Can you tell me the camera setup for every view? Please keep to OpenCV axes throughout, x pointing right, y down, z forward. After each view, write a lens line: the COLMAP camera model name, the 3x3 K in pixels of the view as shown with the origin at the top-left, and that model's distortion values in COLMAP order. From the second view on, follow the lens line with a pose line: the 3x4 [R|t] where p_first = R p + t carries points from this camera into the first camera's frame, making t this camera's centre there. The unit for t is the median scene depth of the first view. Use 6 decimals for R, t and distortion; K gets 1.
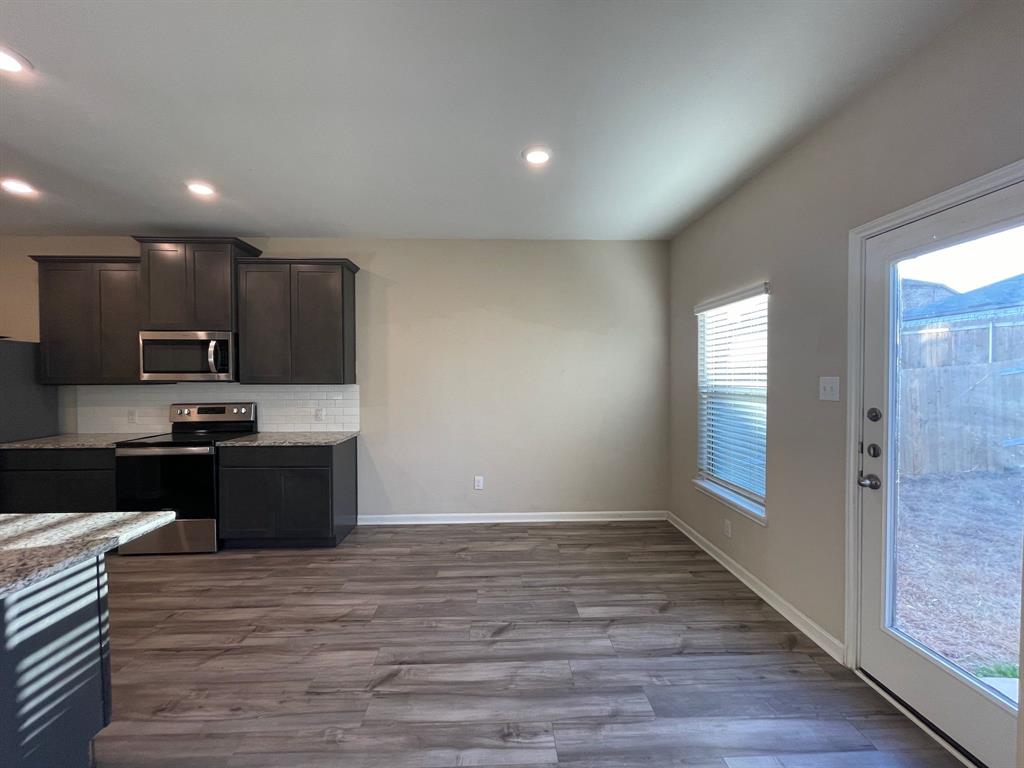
lens RADIAL K [[405.7, 0, 512.0], [0, 405.7, 384.0], [0, 0, 1]] dist [-0.008629, 0.000051]
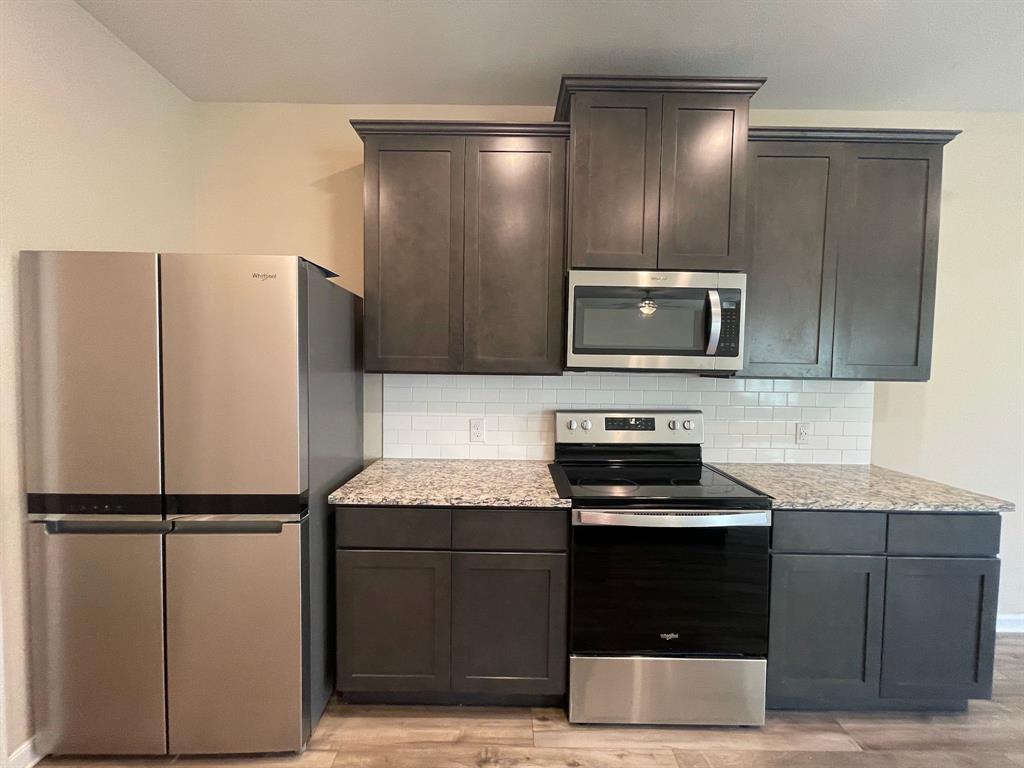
lens RADIAL K [[413.6, 0, 512.0], [0, 413.6, 384.0], [0, 0, 1]] dist [-0.001345, 0.000053]
pose [[0.998513, 0.019684, -0.050832, -0.963252], [-0.018472, 0.999536, 0.024207, 0.001054], [0.051285, -0.023232, 0.998414, 0.472137]]
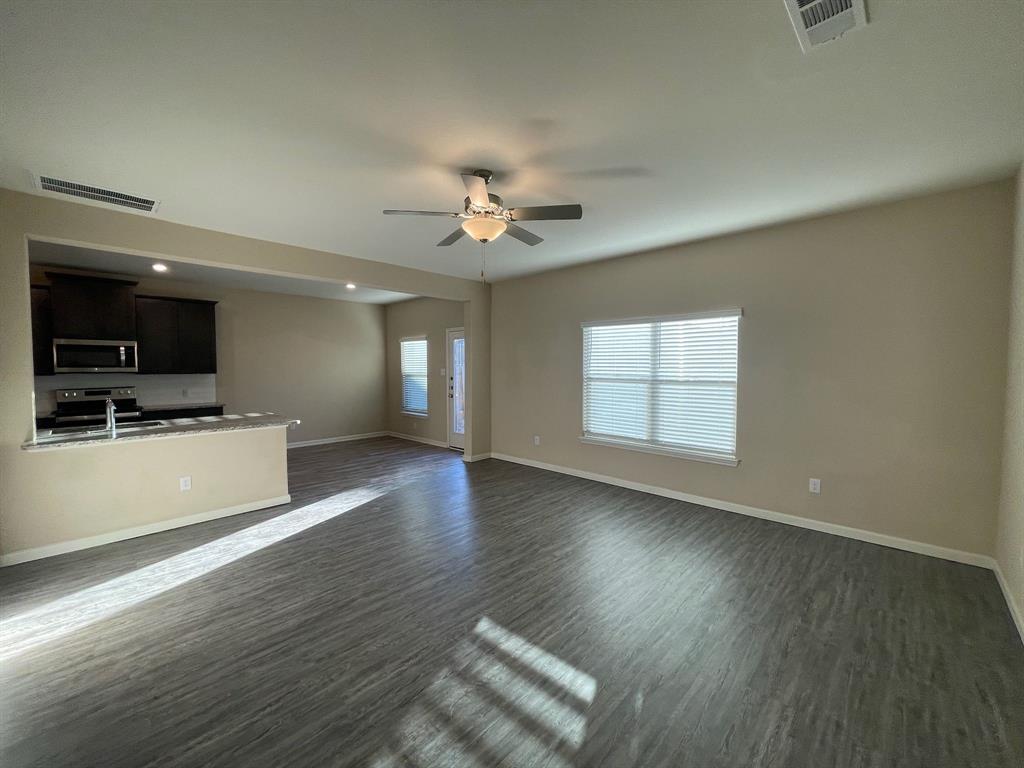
lens RADIAL K [[413.6, 0, 512.0], [0, 413.6, 384.0], [0, 0, 1]] dist [-0.001345, 0.000053]
pose [[0.722898, -0.030000, 0.690303, -0.758557], [0.013496, 0.999479, 0.029303, 0.011560], [-0.690823, -0.011866, 0.722926, -1.213619]]
